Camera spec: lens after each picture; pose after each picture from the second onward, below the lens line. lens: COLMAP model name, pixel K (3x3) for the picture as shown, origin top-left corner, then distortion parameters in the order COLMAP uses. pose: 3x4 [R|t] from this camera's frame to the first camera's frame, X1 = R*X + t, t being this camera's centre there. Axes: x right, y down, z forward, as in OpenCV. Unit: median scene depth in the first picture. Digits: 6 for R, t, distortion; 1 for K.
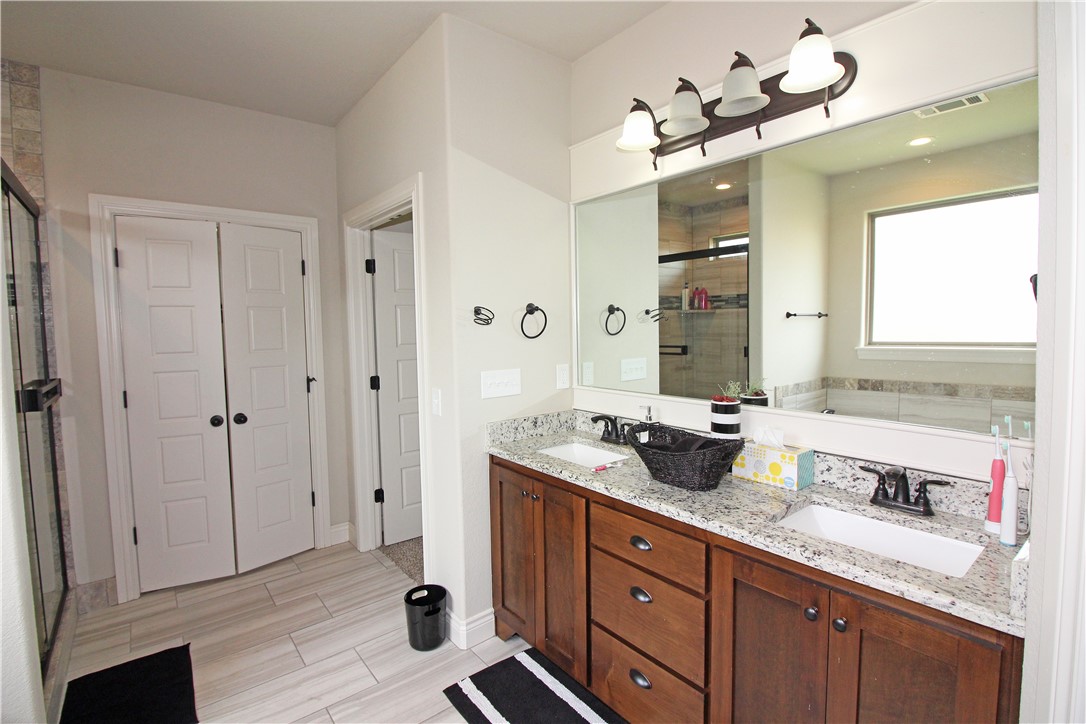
lens RADIAL K [[502.6, 0, 543.9], [0, 502.6, 356.4], [0, 0, 1]] dist [-0.000202, -0.013032]
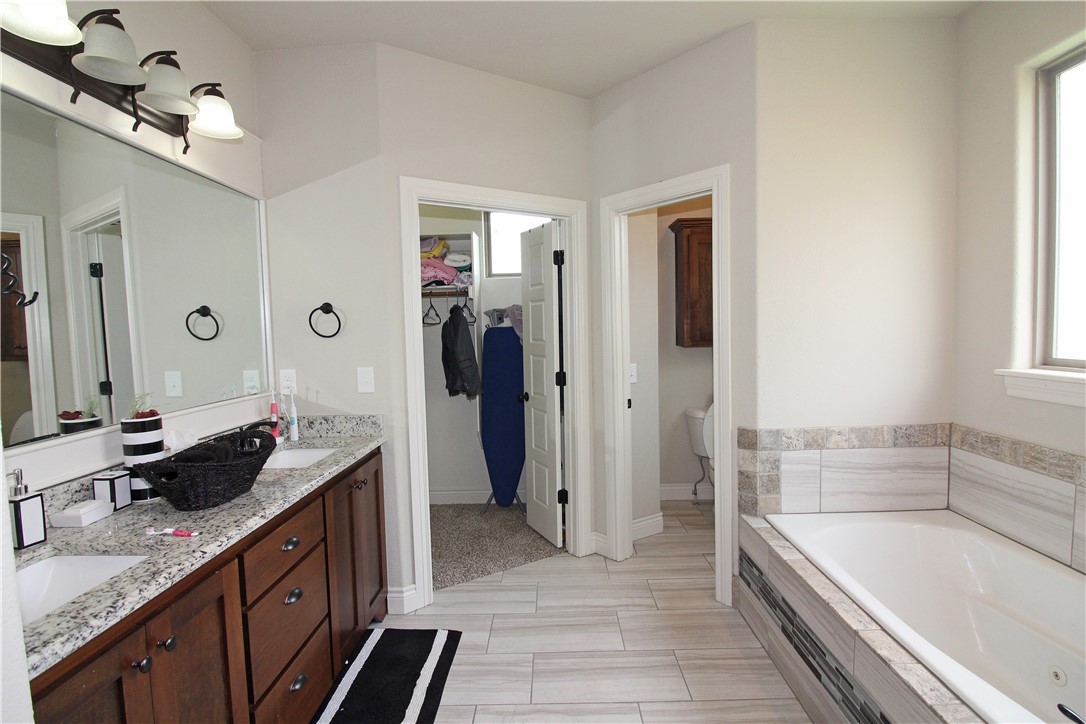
lens RADIAL K [[502.6, 0, 543.9], [0, 502.6, 356.4], [0, 0, 1]] dist [-0.000202, -0.013032]
pose [[-0.765411, 0.000643, 0.643541, -0.563278], [0.078724, 0.992583, 0.092640, -0.031352], [-0.638708, 0.121570, -0.759784, 0.948166]]
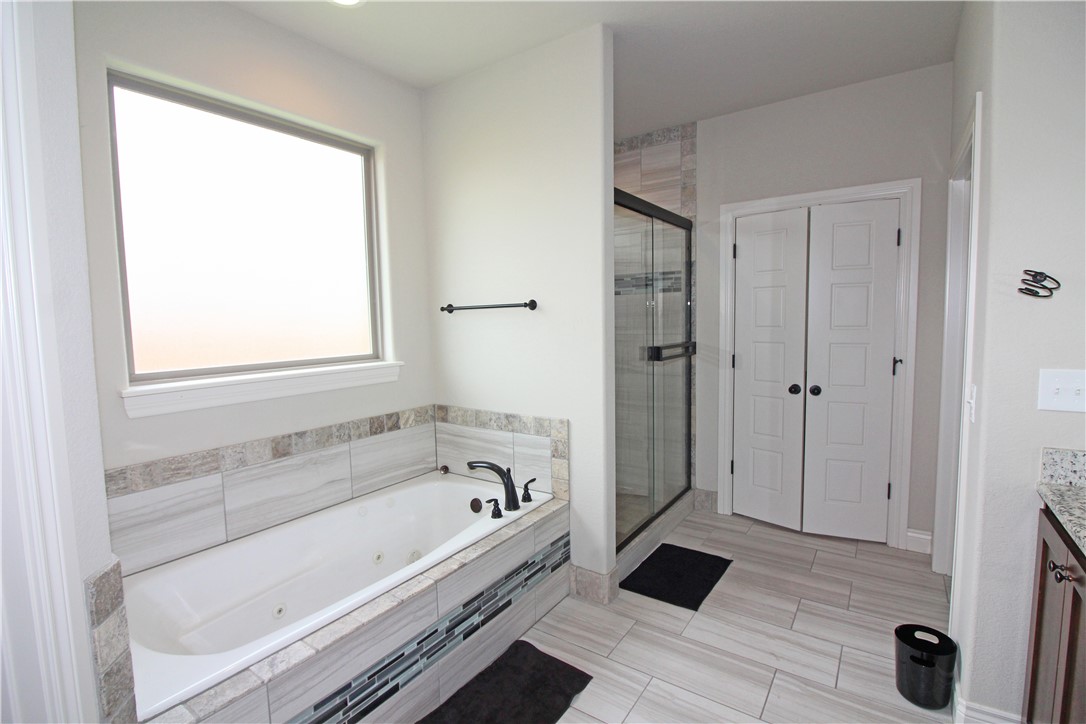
lens RADIAL K [[502.6, 0, 543.9], [0, 502.6, 356.4], [0, 0, 1]] dist [-0.000202, -0.013032]
pose [[0.277708, 0.086948, -0.956723, 0.307269], [-0.042926, 0.996024, 0.078059, -0.007954], [0.959706, 0.019391, 0.280336, 0.185062]]
